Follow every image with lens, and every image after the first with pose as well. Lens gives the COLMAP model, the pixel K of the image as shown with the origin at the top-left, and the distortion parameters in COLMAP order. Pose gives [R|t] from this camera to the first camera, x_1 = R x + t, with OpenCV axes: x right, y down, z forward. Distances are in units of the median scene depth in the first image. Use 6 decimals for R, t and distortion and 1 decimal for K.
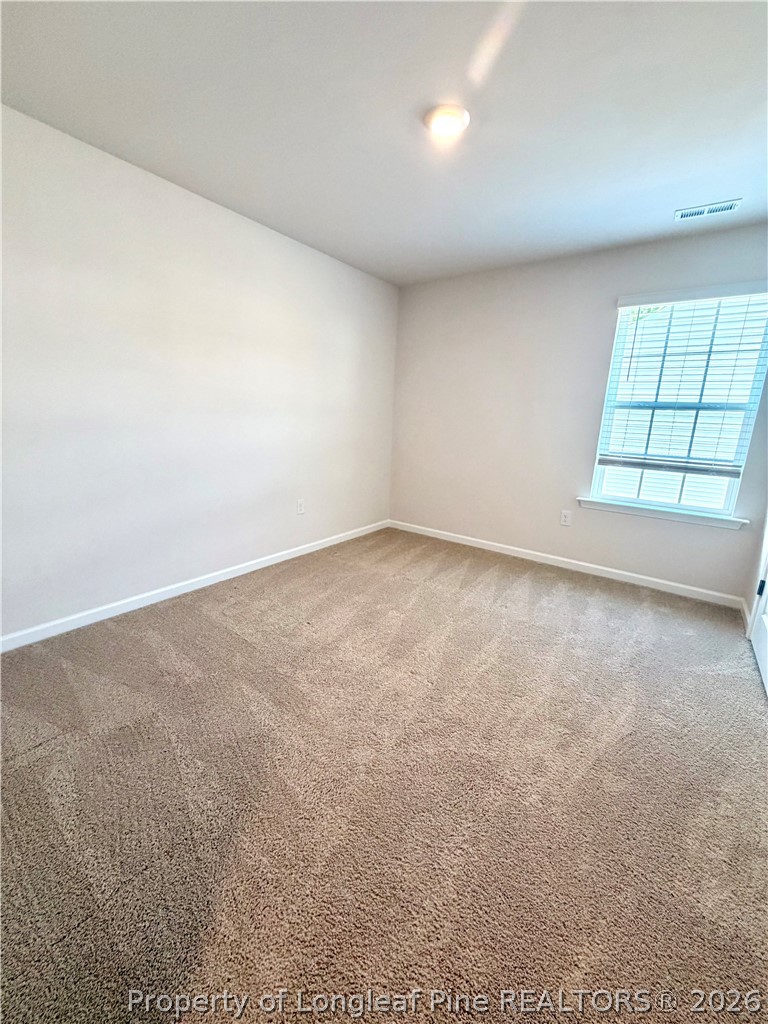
lens RADIAL K [[414.4, 0, 385.1], [0, 414.4, 511.4], [0, 0, 1]] dist [0.001523, 0.000491]
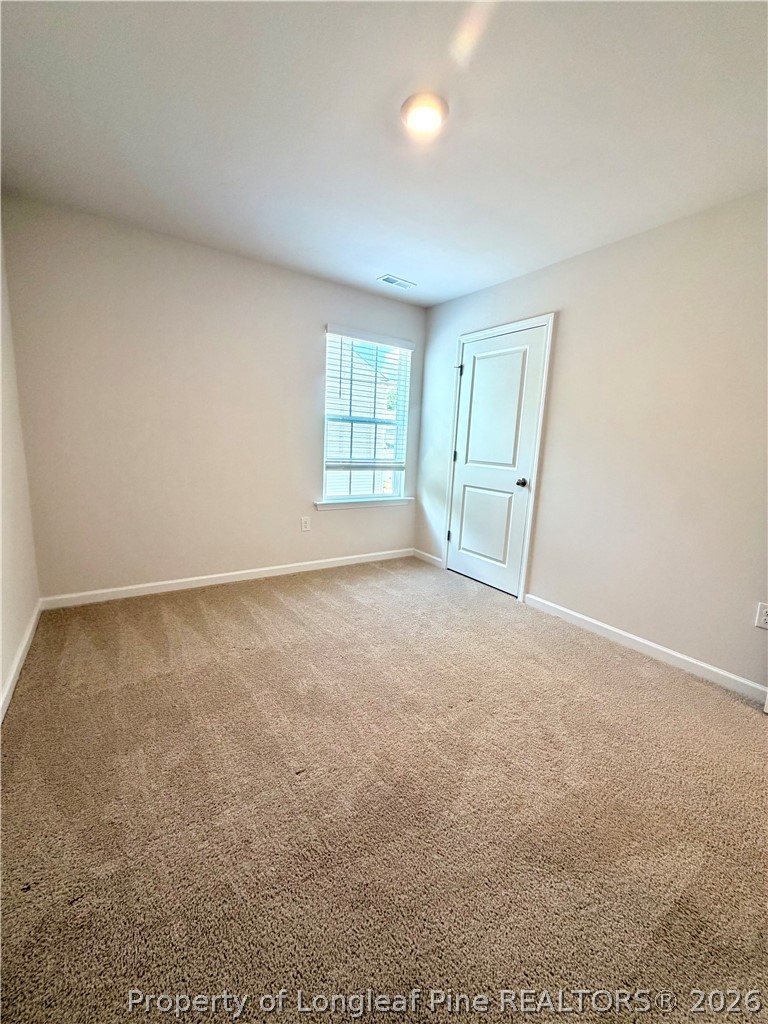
lens RADIAL K [[414.4, 0, 385.4], [0, 414.4, 511.8], [0, 0, 1]] dist [0.001523, 0.000491]
pose [[0.336329, -0.189462, 0.922489, -0.500996], [0.181689, 0.974205, 0.133841, -0.129662], [-0.924052, 0.122592, 0.362077, 0.477523]]
